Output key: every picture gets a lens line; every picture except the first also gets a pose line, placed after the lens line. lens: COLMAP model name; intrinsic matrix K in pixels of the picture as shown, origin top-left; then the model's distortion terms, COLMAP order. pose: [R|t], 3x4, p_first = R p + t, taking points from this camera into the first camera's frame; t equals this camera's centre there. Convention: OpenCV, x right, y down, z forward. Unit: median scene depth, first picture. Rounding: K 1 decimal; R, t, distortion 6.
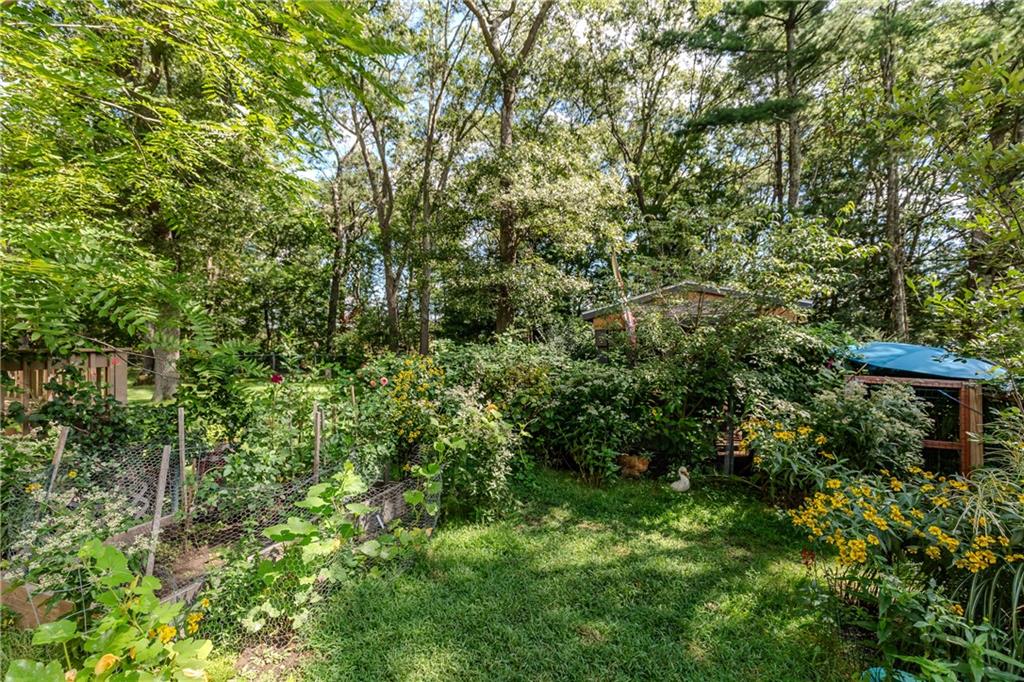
lens RADIAL K [[466.1, 0, 514.0], [0, 466.1, 343.1], [0, 0, 1]] dist [-0.000882, -0.000162]
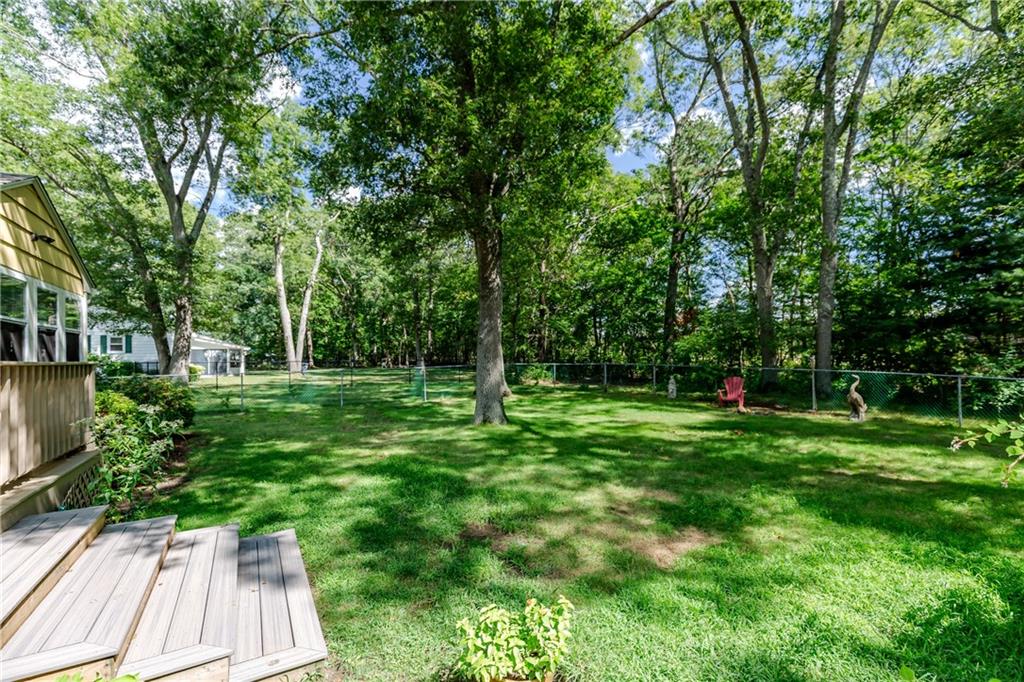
lens RADIAL K [[466.1, 0, 513.9], [0, 466.1, 346.3], [0, 0, 1]] dist [-0.000882, -0.000162]
pose [[0.793648, -0.017044, -0.608138, -0.087496], [0.010523, 0.999843, -0.014289, 0.003930], [0.608286, 0.004942, 0.793703, 0.146906]]
